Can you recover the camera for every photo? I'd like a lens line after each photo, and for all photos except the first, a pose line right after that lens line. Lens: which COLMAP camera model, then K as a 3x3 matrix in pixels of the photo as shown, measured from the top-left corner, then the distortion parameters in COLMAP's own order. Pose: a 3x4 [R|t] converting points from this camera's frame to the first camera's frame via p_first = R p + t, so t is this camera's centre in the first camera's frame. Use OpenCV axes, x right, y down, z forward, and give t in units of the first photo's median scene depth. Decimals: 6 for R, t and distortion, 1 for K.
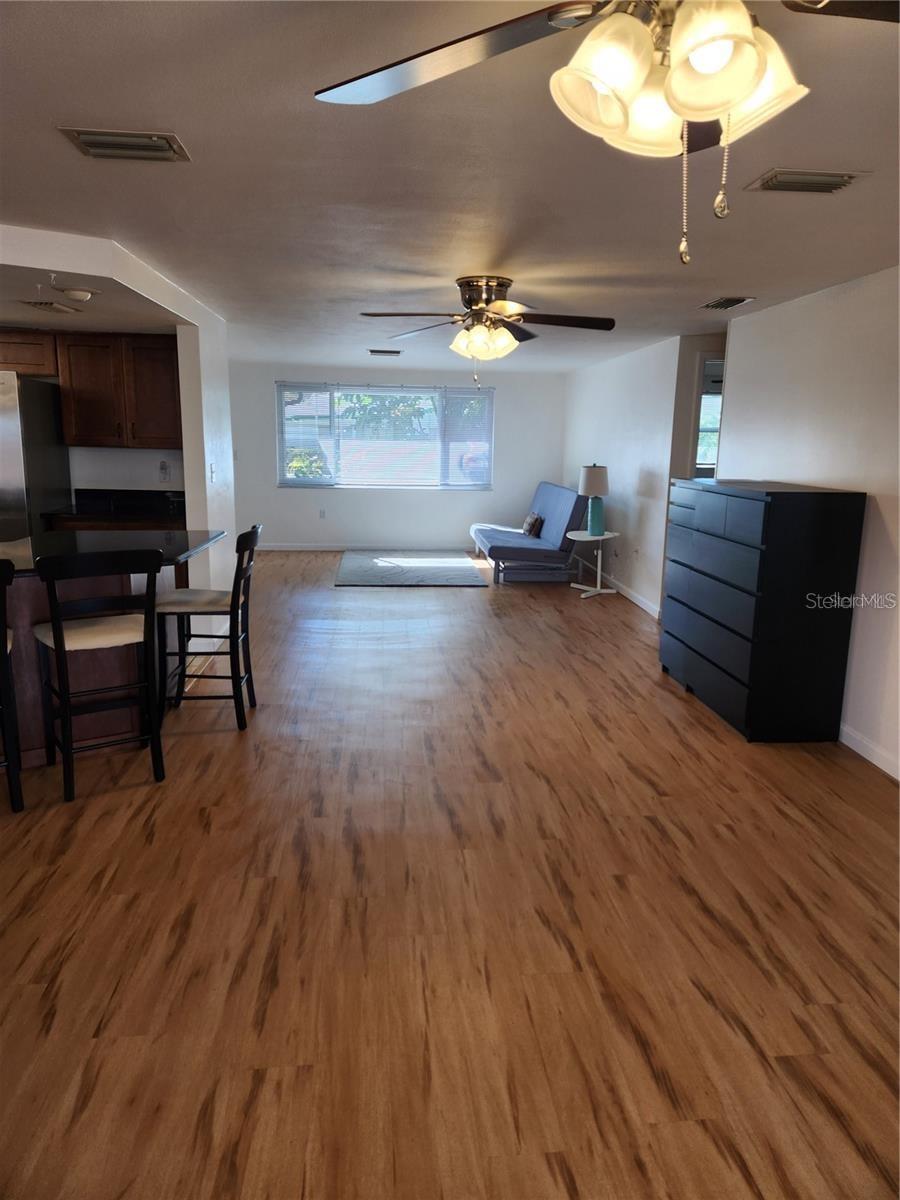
lens RADIAL K [[809.5, 0, 450.0], [0, 809.5, 600.0], [0, 0, 1]] dist [0.005544, 0.001420]
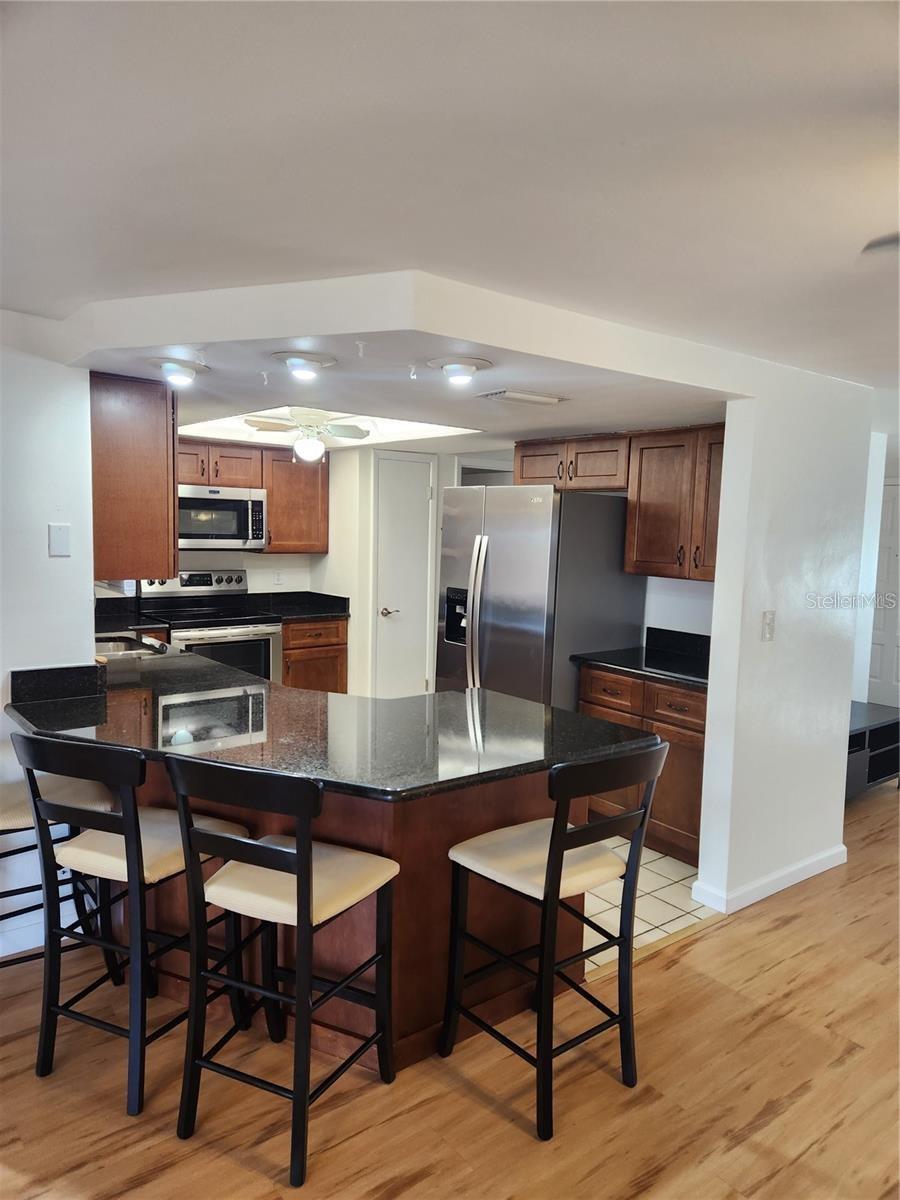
lens RADIAL K [[809.5, 0, 450.0], [0, 809.5, 600.0], [0, 0, 1]] dist [0.005544, 0.001420]
pose [[0.557136, 0.066321, -0.827769, 0.087365], [-0.177363, 0.983308, -0.040592, -0.105032], [0.811260, 0.169431, 0.559599, 0.433876]]
